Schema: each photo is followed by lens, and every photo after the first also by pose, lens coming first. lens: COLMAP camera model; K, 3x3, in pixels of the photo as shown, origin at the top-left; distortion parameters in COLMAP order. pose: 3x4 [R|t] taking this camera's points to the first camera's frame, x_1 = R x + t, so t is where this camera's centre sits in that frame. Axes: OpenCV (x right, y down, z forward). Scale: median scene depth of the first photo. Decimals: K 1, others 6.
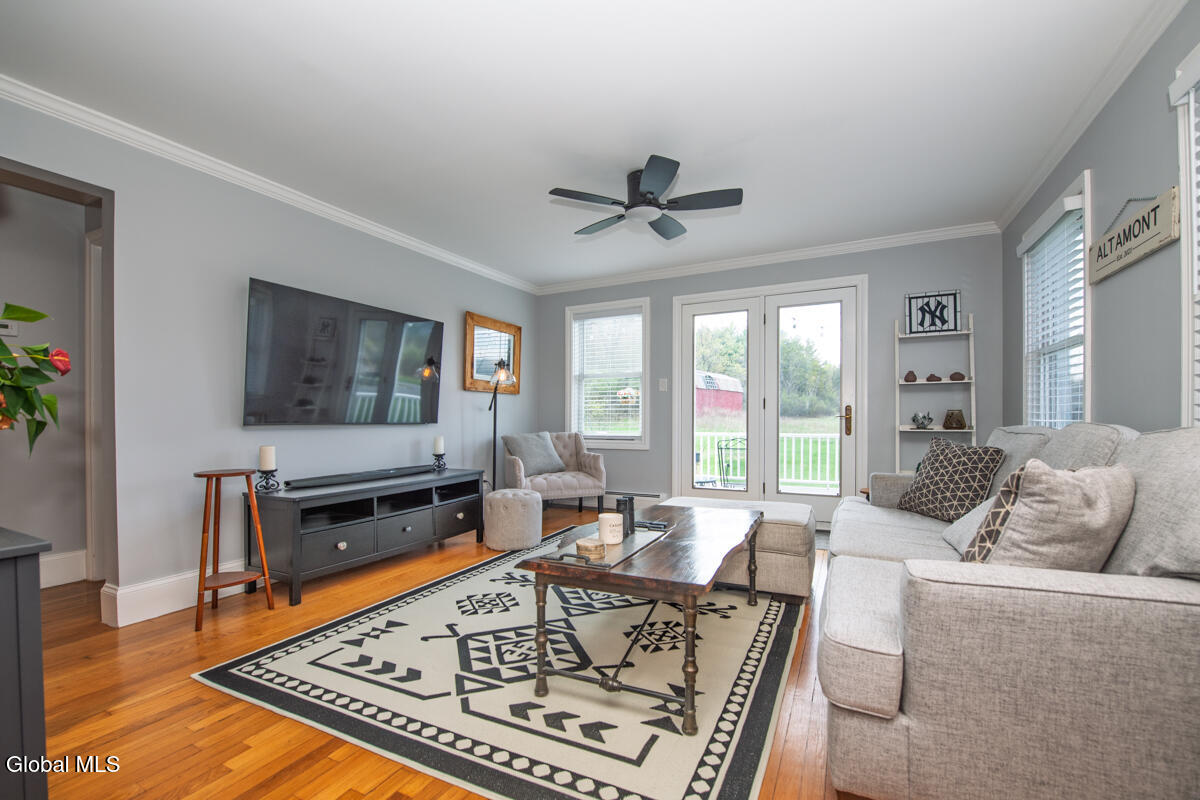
lens RADIAL K [[484.6, 0, 598.7], [0, 484.6, 412.1], [0, 0, 1]] dist [0.007921, -0.002573]
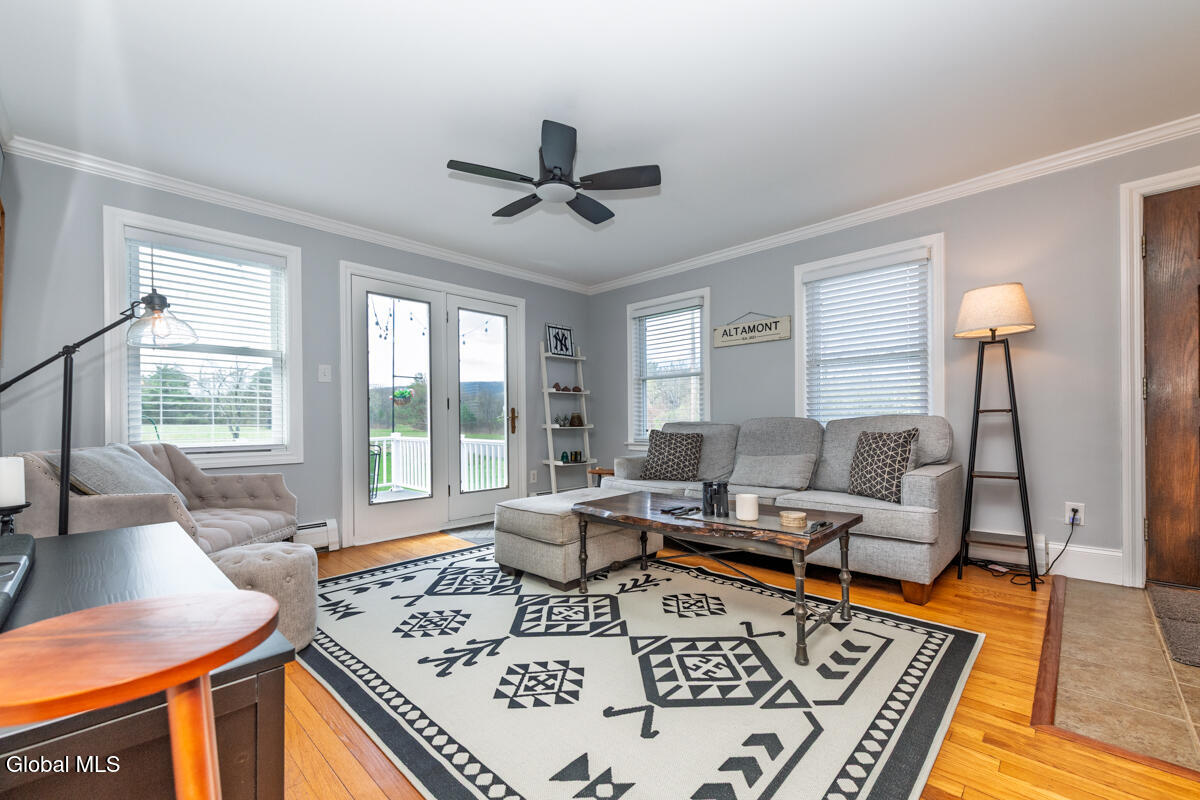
lens RADIAL K [[484.6, 0, 598.9], [0, 484.6, 407.1], [0, 0, 1]] dist [0.007921, -0.002573]
pose [[0.326699, 0.031369, 0.944608, -0.853700], [-0.002821, 0.999477, -0.032215, 0.036615], [-0.945124, 0.007860, 0.326616, 0.709258]]
